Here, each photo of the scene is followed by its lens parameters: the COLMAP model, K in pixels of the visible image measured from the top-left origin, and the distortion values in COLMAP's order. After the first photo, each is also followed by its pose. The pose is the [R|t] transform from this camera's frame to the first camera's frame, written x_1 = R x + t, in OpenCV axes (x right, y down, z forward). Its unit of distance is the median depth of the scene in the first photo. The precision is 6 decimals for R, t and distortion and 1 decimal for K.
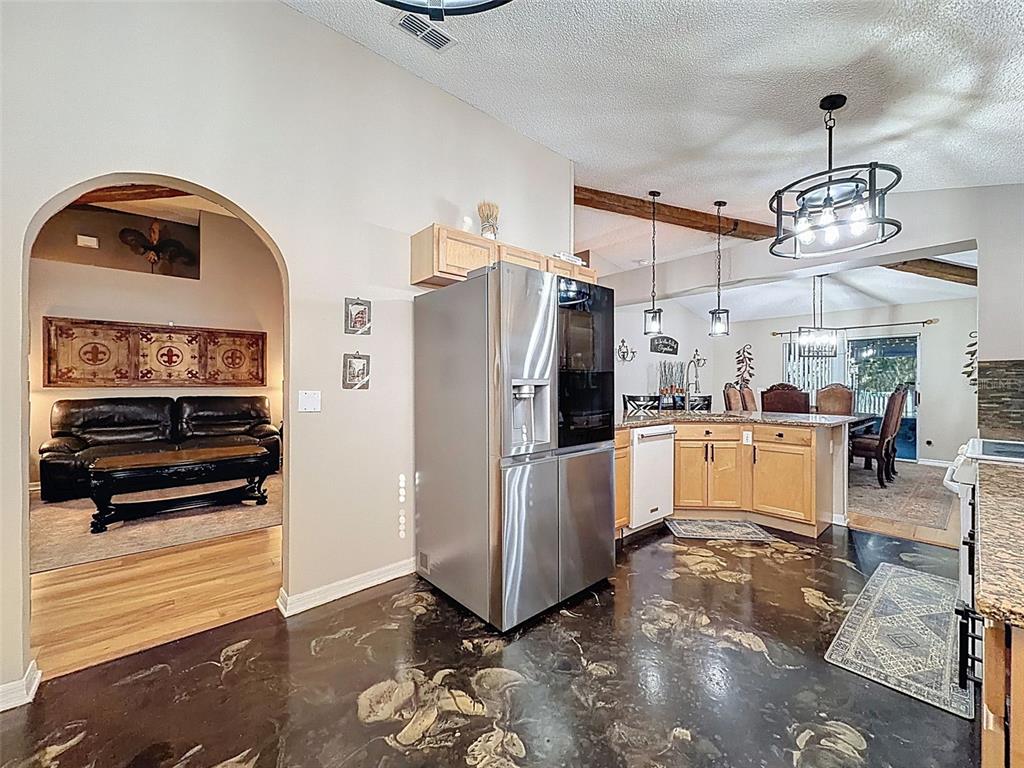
lens RADIAL K [[415.6, 0, 514.9], [0, 415.6, 381.2], [0, 0, 1]] dist [0.002453, 0.000249]
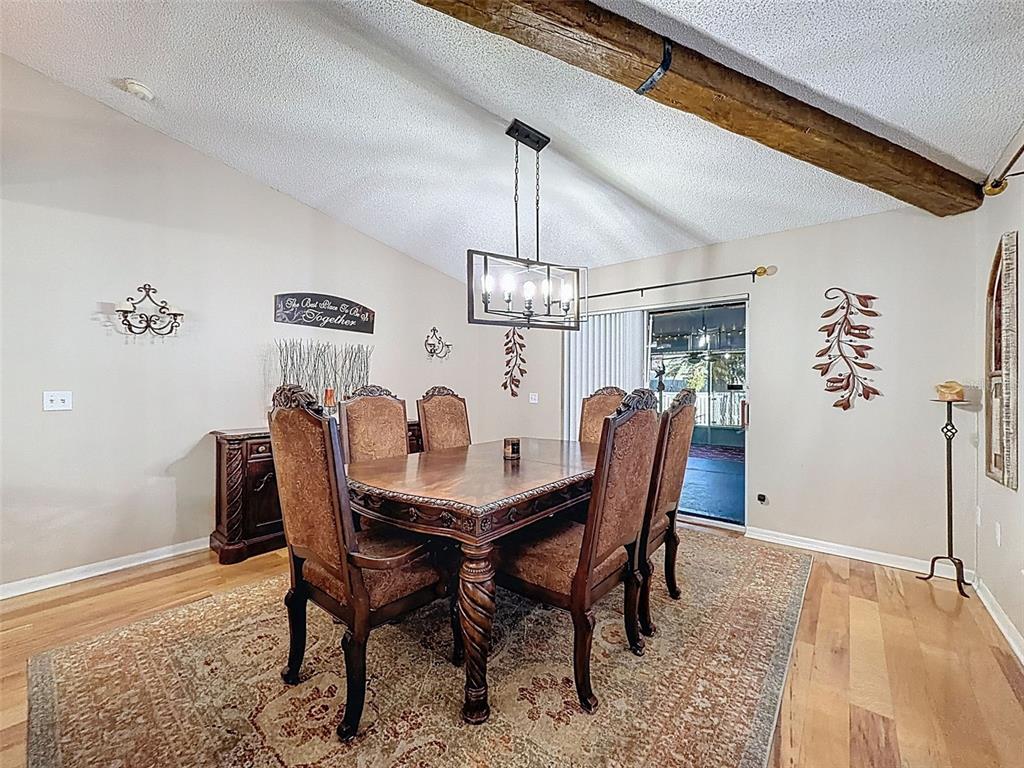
lens RADIAL K [[415.6, 0, 514.9], [0, 415.6, 381.2], [0, 0, 1]] dist [0.002453, 0.000249]
pose [[0.988287, 0.006042, 0.152489, 0.517901], [-0.005066, 0.999964, -0.006789, 0.002647], [-0.152525, 0.005937, 0.988282, 0.450101]]
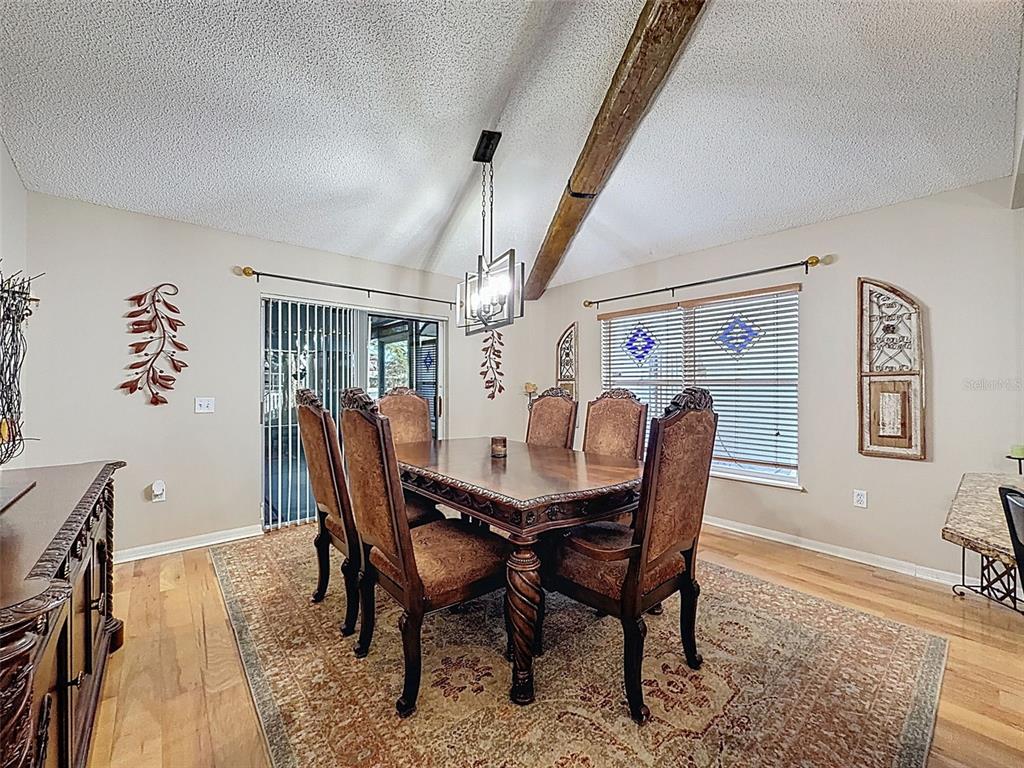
lens RADIAL K [[409.8, 0, 510.1], [0, 409.8, 385.2], [0, 0, 1]] dist [0.000344, -0.000210]
pose [[0.020594, -0.002280, 0.999785, 0.221155], [-0.004772, 0.999986, 0.002378, 0.001436], [-0.999777, -0.004820, 0.020583, 0.765643]]
